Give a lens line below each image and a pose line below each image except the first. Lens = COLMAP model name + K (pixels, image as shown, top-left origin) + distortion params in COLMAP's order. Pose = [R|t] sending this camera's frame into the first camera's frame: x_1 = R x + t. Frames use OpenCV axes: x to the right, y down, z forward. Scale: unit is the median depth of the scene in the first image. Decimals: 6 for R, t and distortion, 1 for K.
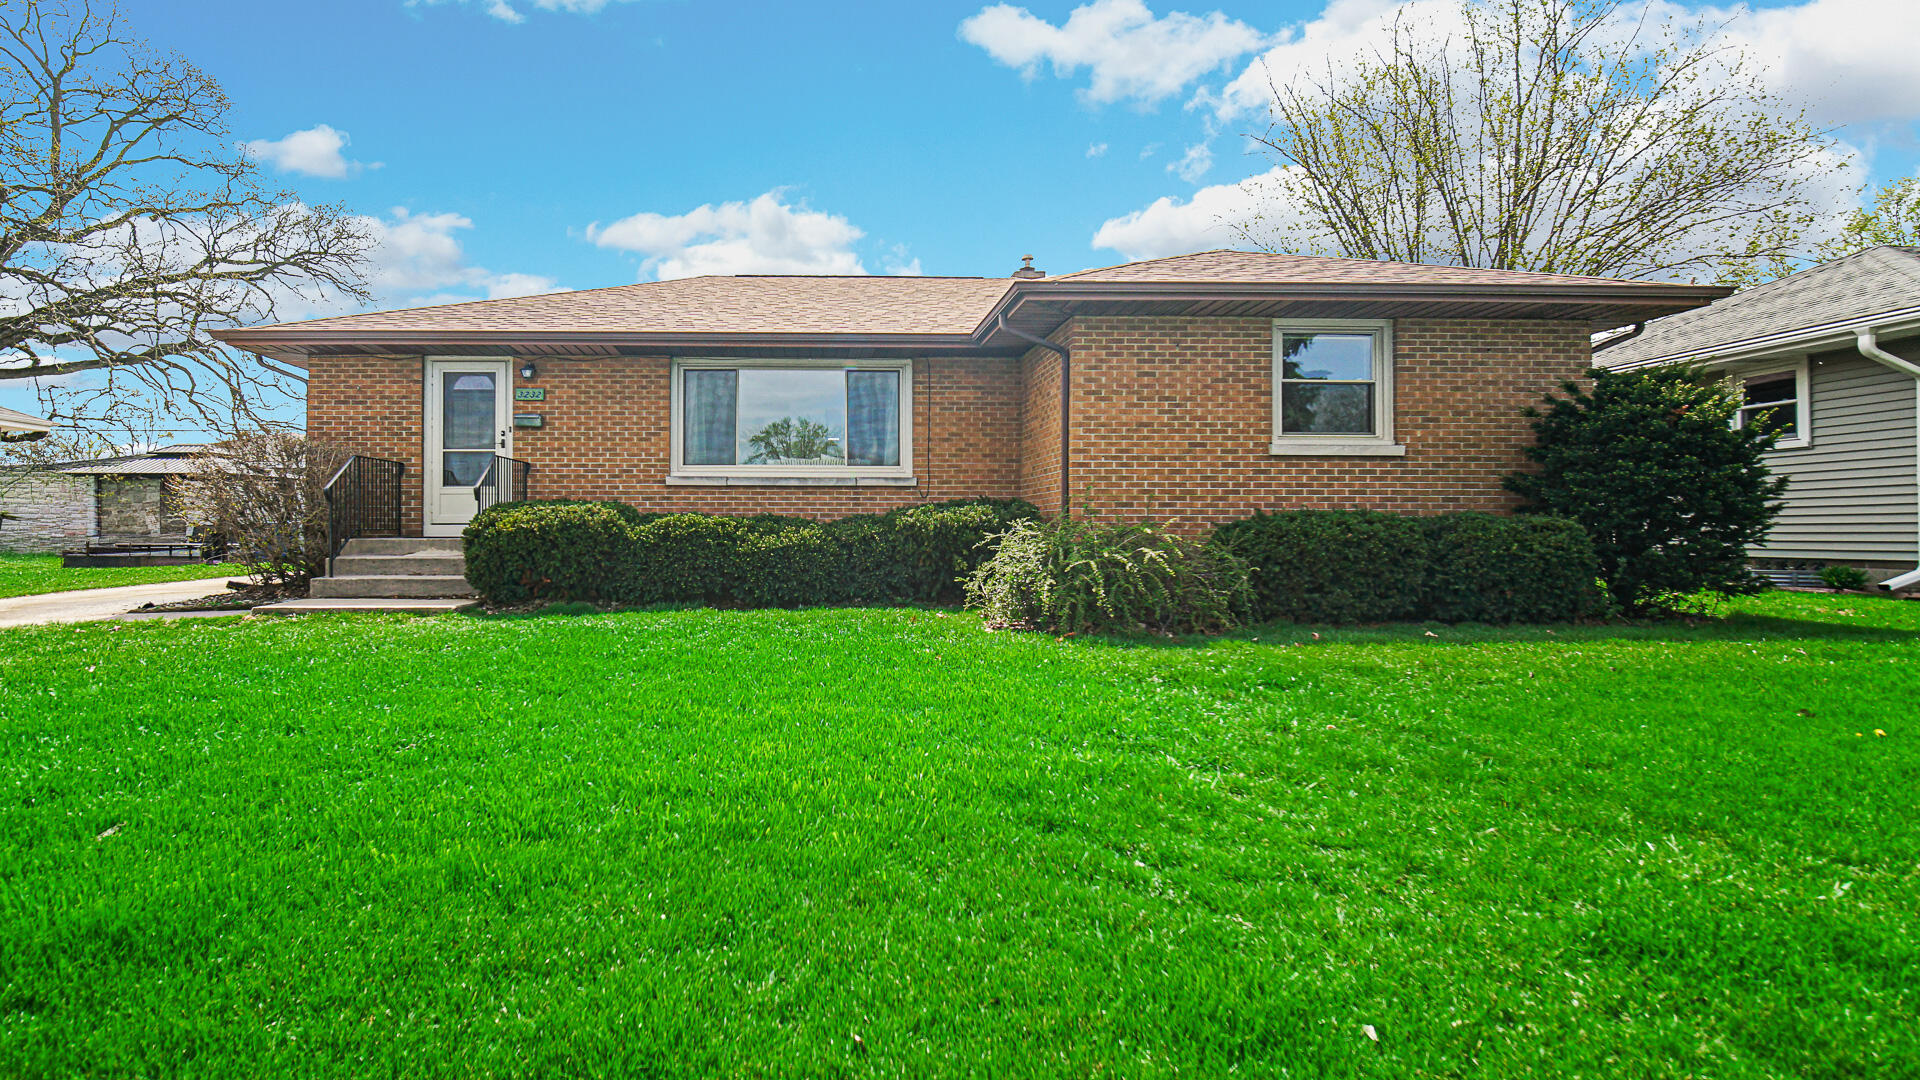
lens RADIAL K [[765.5, 0, 967.7], [0, 765.5, 533.2], [0, 0, 1]] dist [-0.009785, -0.000100]
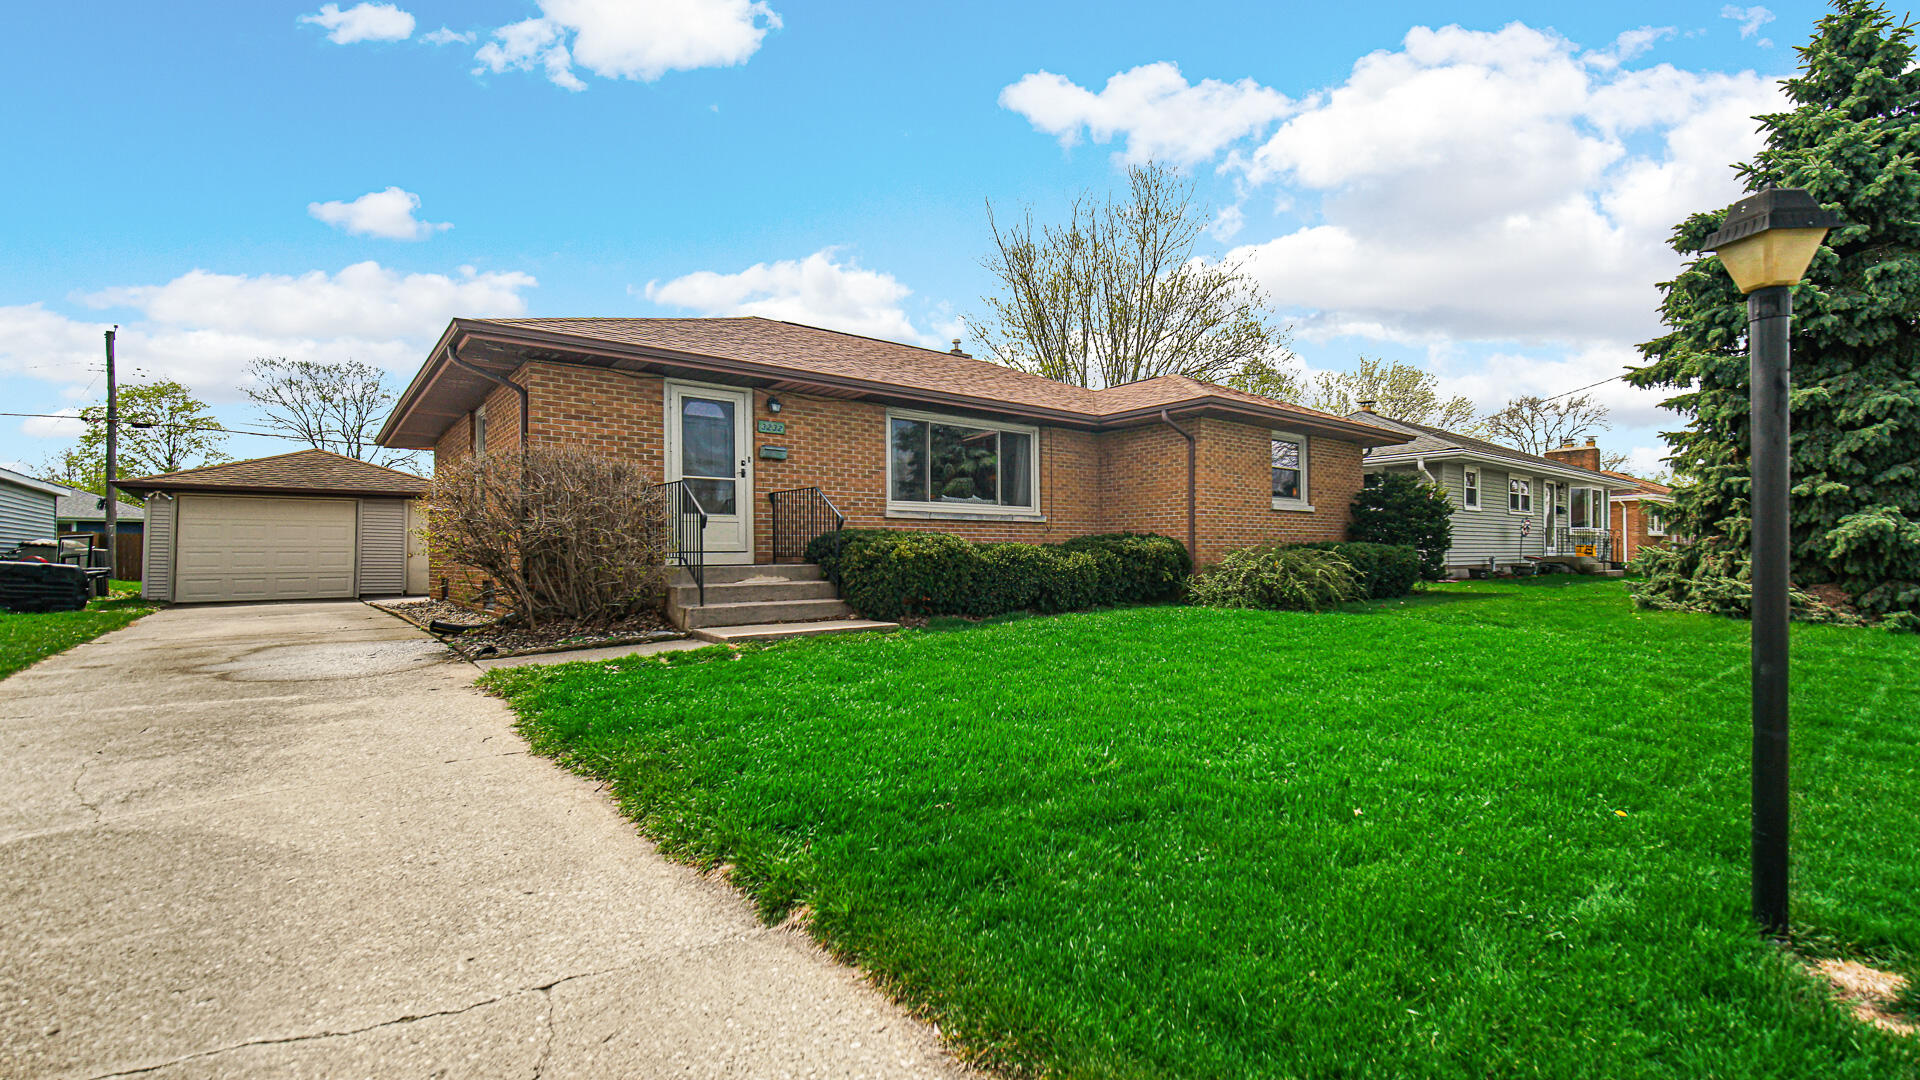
lens RADIAL K [[765.5, 0, 967.7], [0, 765.5, 533.2], [0, 0, 1]] dist [-0.009785, -0.000100]
pose [[0.814915, 0.011740, 0.579461, -0.953379], [0.018414, 0.998766, -0.046132, 0.013795], [-0.579287, 0.048264, 0.813693, 0.010126]]
